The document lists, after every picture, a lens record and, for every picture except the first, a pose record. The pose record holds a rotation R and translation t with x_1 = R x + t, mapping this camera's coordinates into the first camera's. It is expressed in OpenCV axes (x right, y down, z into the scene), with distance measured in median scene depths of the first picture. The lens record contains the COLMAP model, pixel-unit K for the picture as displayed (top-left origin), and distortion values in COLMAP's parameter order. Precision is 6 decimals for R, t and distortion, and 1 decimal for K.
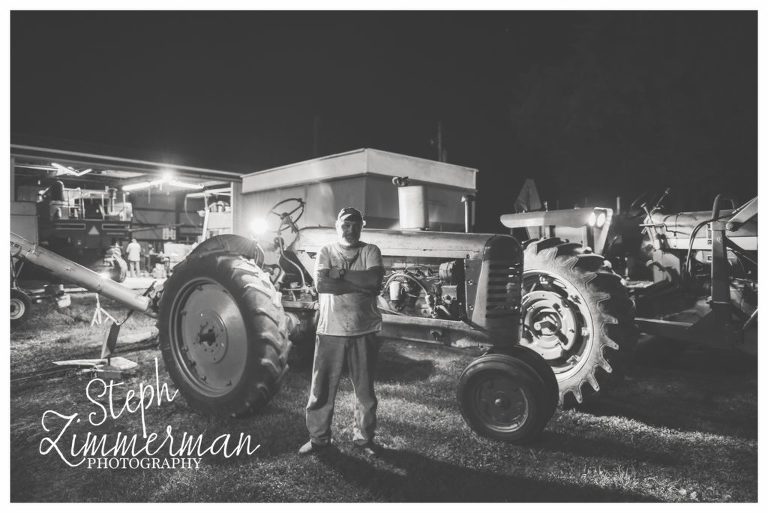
lens RADIAL K [[508.5, 0, 384.0], [0, 508.5, 256.5], [0, 0, 1]] dist [-0.045174, -0.008015]
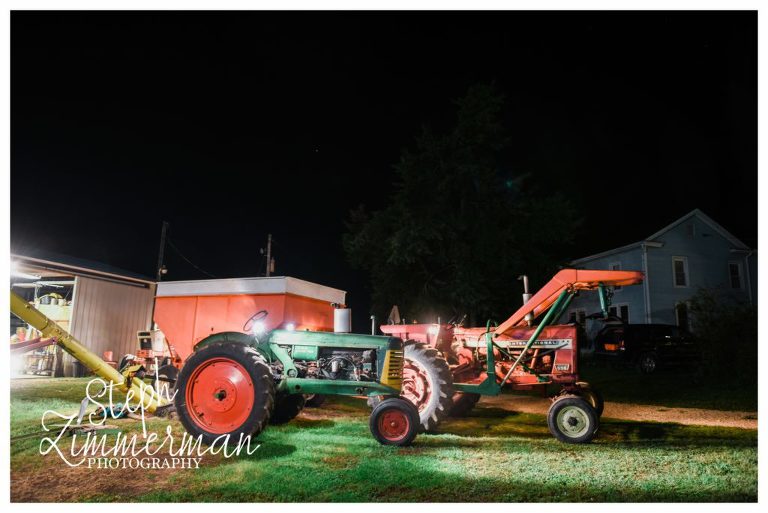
lens RADIAL K [[508.5, 0, 384.0], [0, 508.5, 256.5], [0, 0, 1]] dist [-0.045174, -0.008015]
pose [[0.923514, 0.088131, 0.373302, -0.494361], [-0.012108, 0.979459, -0.201281, 0.042403], [-0.383373, 0.181366, 0.905611, -0.722235]]
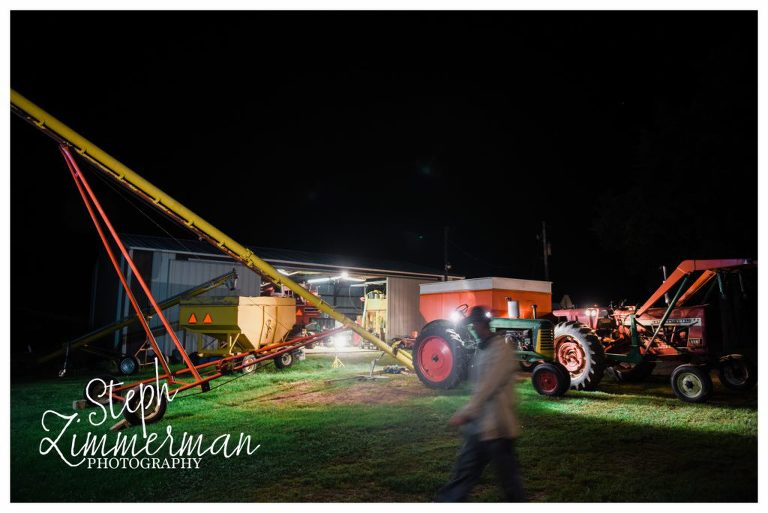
lens RADIAL K [[508.5, 0, 384.0], [0, 508.5, 256.5], [0, 0, 1]] dist [-0.045174, -0.008015]
pose [[0.975935, -0.025171, -0.216603, -0.021584], [-0.007770, 0.988671, -0.149899, 0.030464], [0.217922, 0.147975, 0.964683, -1.661884]]
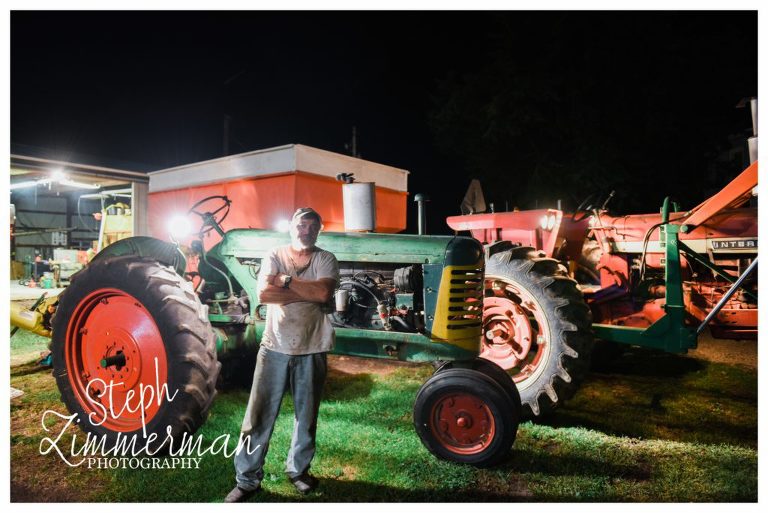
lens RADIAL K [[508.5, 0, 384.0], [0, 508.5, 256.5], [0, 0, 1]] dist [-0.045174, -0.008015]
pose [[0.984433, -0.004616, 0.175700, -0.057319], [0.006550, 0.999924, -0.010427, 0.000517], [-0.175639, 0.011416, 0.984388, 0.108632]]
